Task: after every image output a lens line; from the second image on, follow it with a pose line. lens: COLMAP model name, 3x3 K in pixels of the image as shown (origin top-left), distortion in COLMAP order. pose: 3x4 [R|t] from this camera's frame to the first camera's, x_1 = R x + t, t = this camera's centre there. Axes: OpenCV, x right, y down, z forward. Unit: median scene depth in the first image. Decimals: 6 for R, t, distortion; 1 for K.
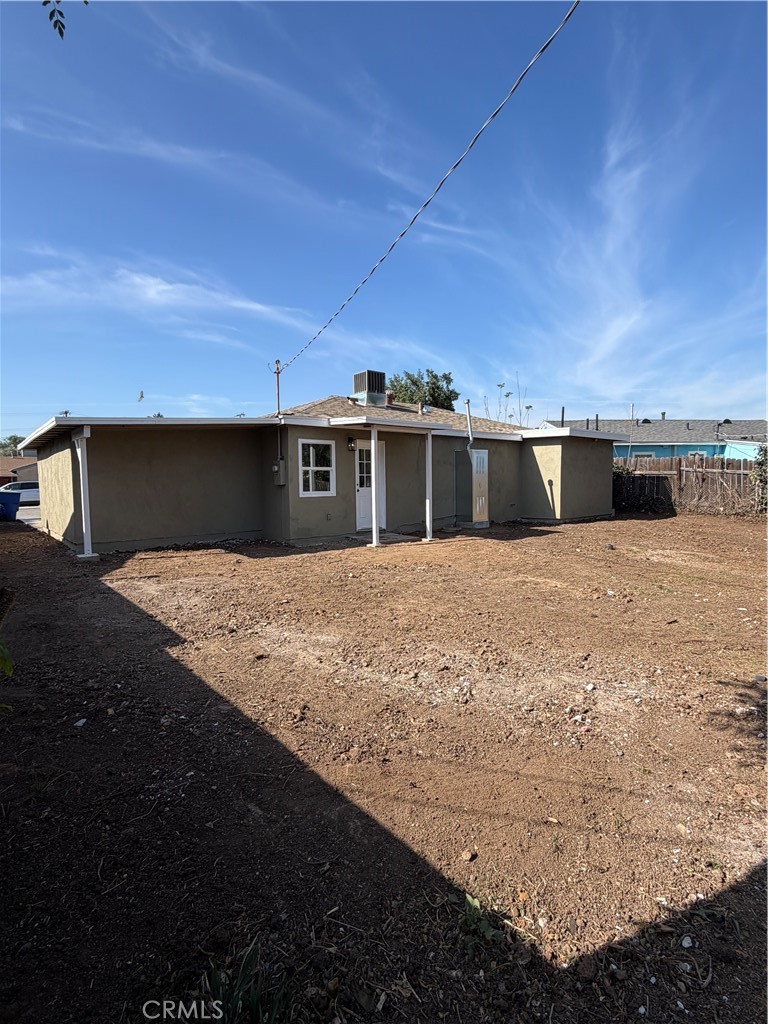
lens RADIAL K [[511.8, 0, 381.4], [0, 511.8, 503.4], [0, 0, 1]] dist [0.005096, -0.001688]
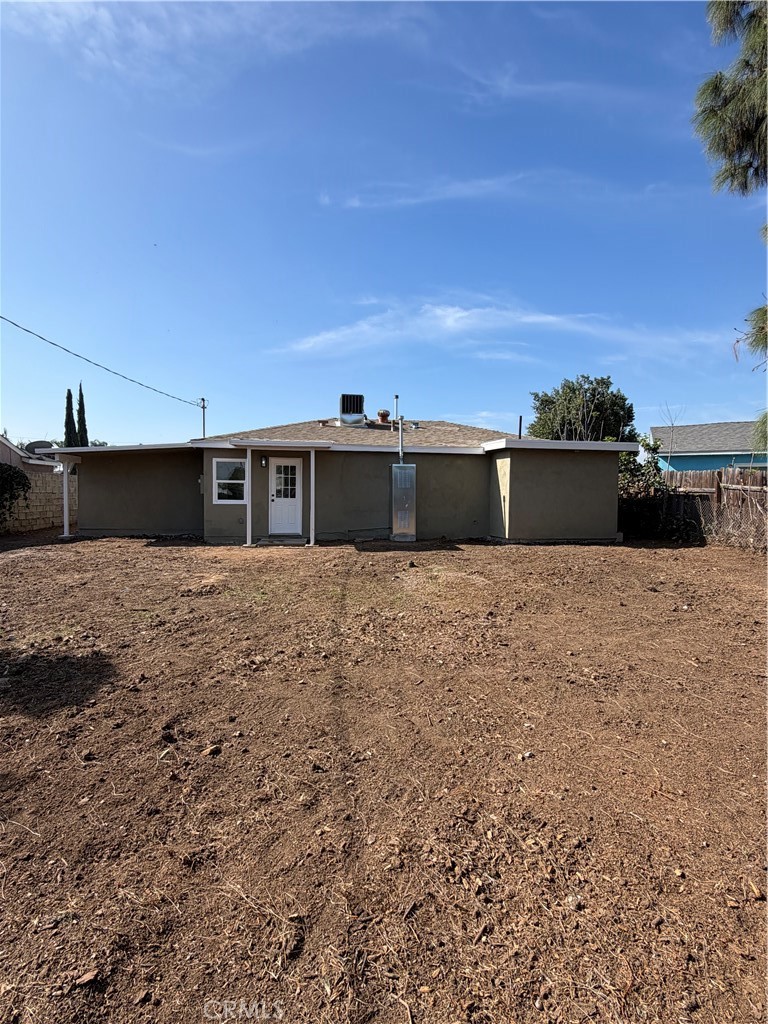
lens RADIAL K [[511.8, 0, 382.0], [0, 511.8, 510.4], [0, 0, 1]] dist [0.005096, -0.001688]
pose [[0.852238, 0.035495, -0.521949, 0.270471], [-0.042530, 0.999094, -0.001500, -0.003626], [0.521423, 0.023477, 0.852975, 0.040241]]
